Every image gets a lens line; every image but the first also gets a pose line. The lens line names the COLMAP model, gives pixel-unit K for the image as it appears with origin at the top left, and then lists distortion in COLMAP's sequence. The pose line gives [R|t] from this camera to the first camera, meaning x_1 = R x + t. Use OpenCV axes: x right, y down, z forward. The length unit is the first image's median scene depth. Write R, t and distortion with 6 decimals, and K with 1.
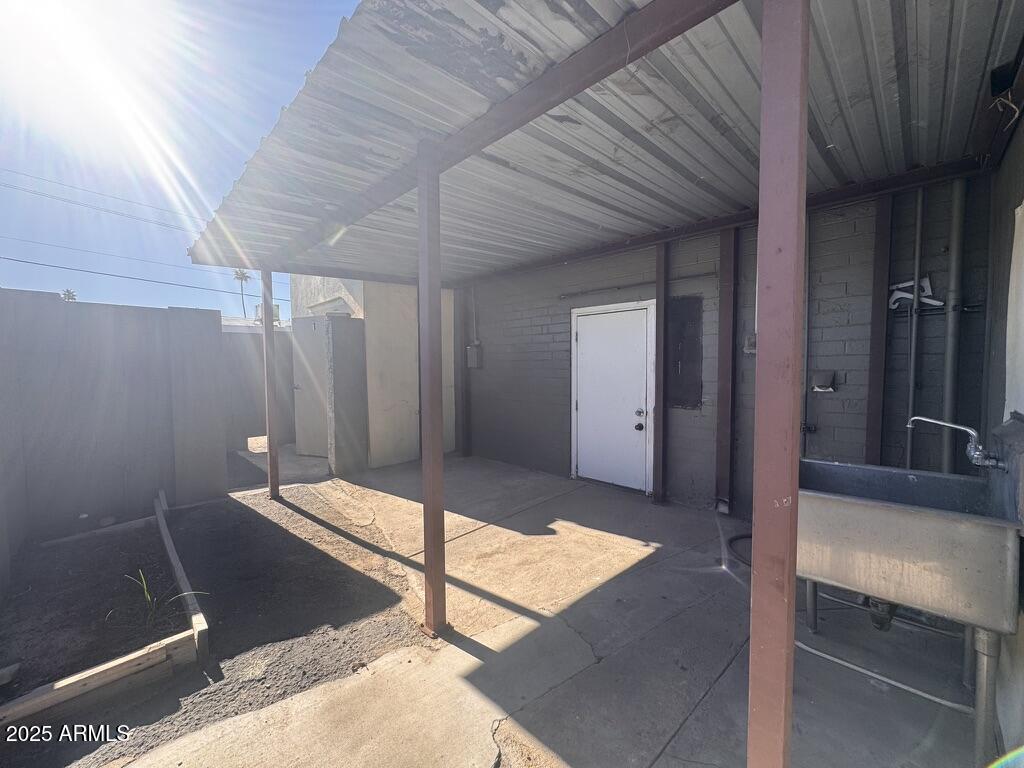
lens RADIAL K [[409.9, 0, 510.8], [0, 409.9, 382.0], [0, 0, 1]] dist [-0.005680, 0.000559]
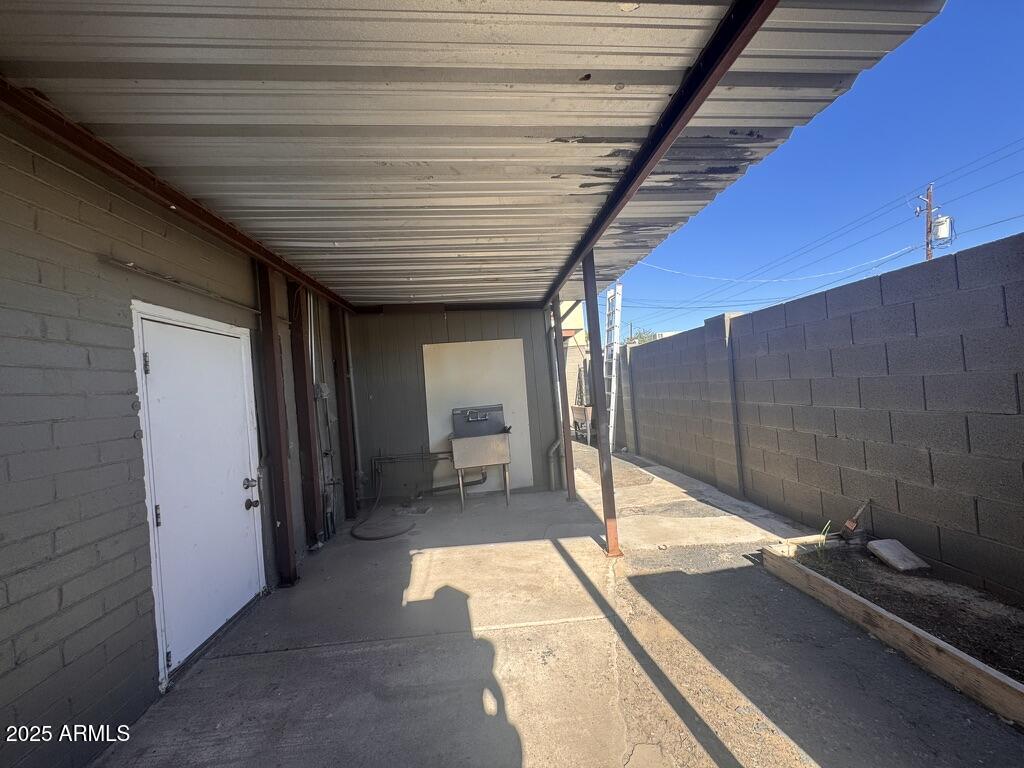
lens RADIAL K [[409.9, 0, 510.8], [0, 409.9, 382.0], [0, 0, 1]] dist [-0.005680, 0.000559]
pose [[-0.754140, 0.080031, 0.651819, -0.634029], [0.116934, 0.993050, 0.013362, -0.070100], [-0.646219, 0.086296, -0.758257, 1.580508]]
